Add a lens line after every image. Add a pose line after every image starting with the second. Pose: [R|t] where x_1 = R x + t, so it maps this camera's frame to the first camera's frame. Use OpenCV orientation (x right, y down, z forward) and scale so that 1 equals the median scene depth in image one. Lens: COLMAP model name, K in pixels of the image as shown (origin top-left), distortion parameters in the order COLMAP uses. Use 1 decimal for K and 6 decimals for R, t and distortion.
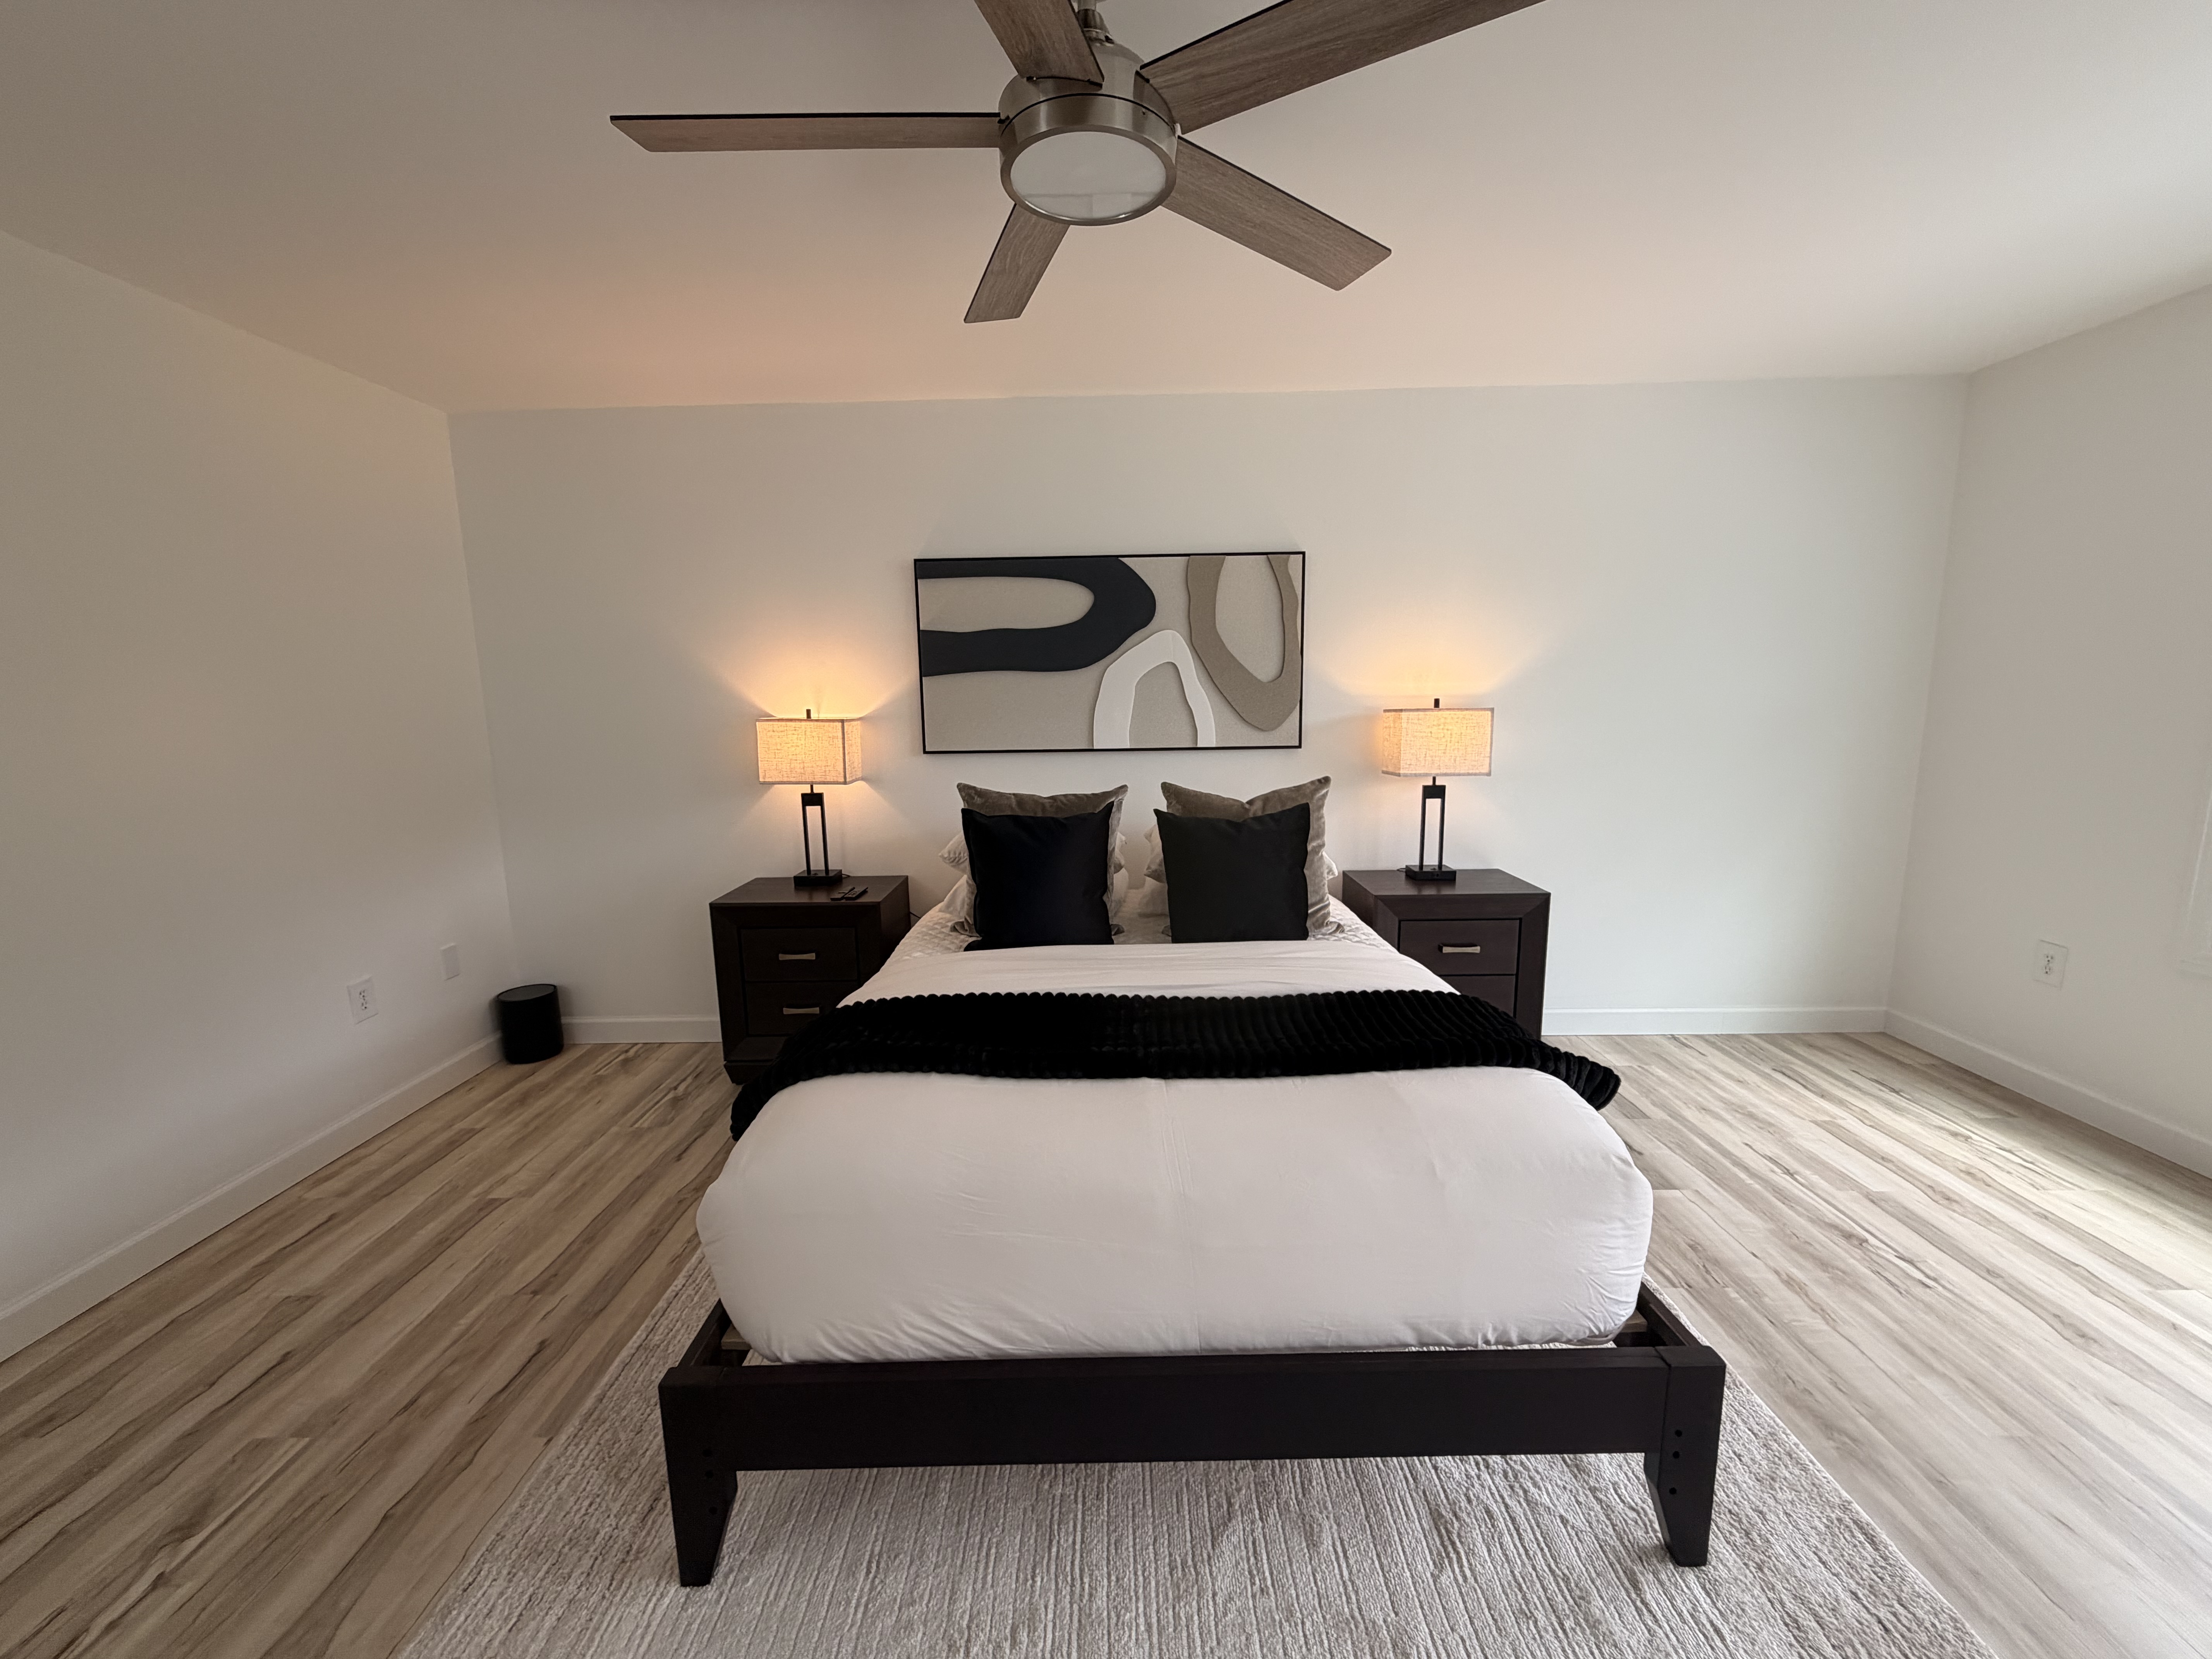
lens RADIAL K [[869.3, 0, 1106.0], [0, 869.3, 829.5], [0, 0, 1]] dist [0.002212, 0.000071]
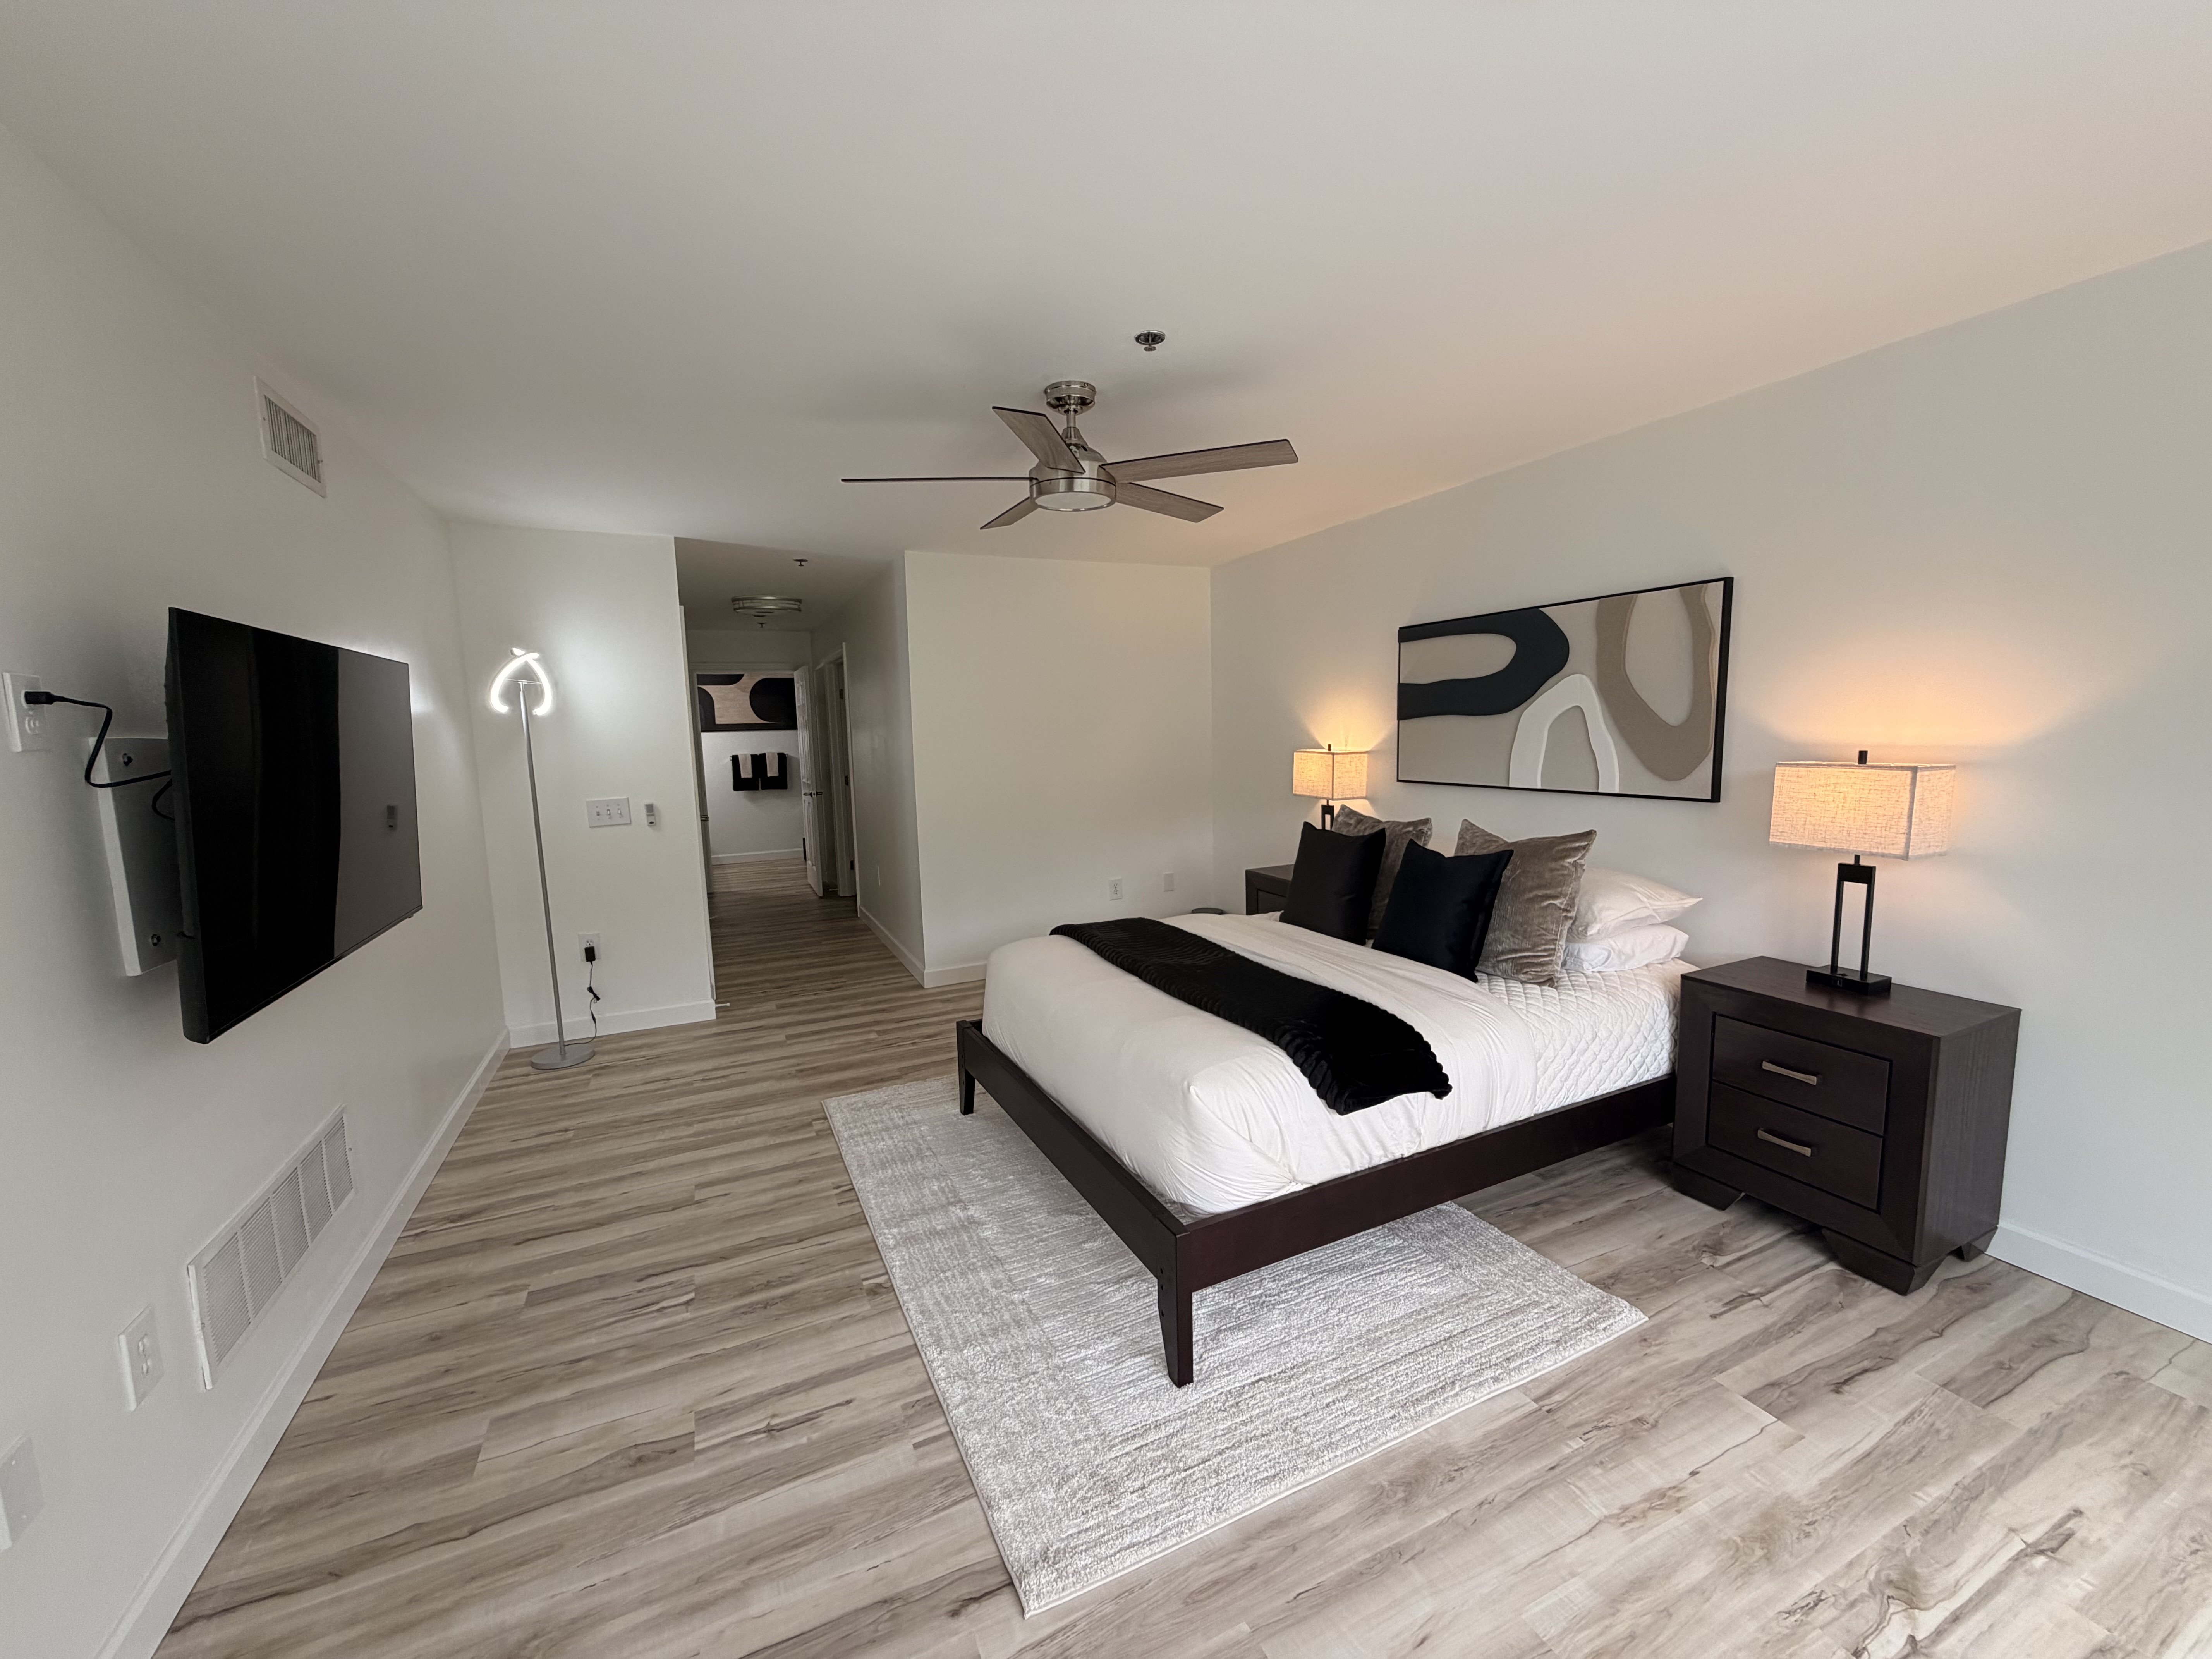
lens RADIAL K [[891.5, 0, 1142.1], [0, 891.5, 837.2], [0, 0, 1]] dist [0.000146, -0.000085]
pose [[0.461200, 0.116279, -0.879644, 0.781669], [-0.126102, 0.989903, 0.064738, -0.047316], [0.878289, 0.081068, 0.471207, 0.090582]]
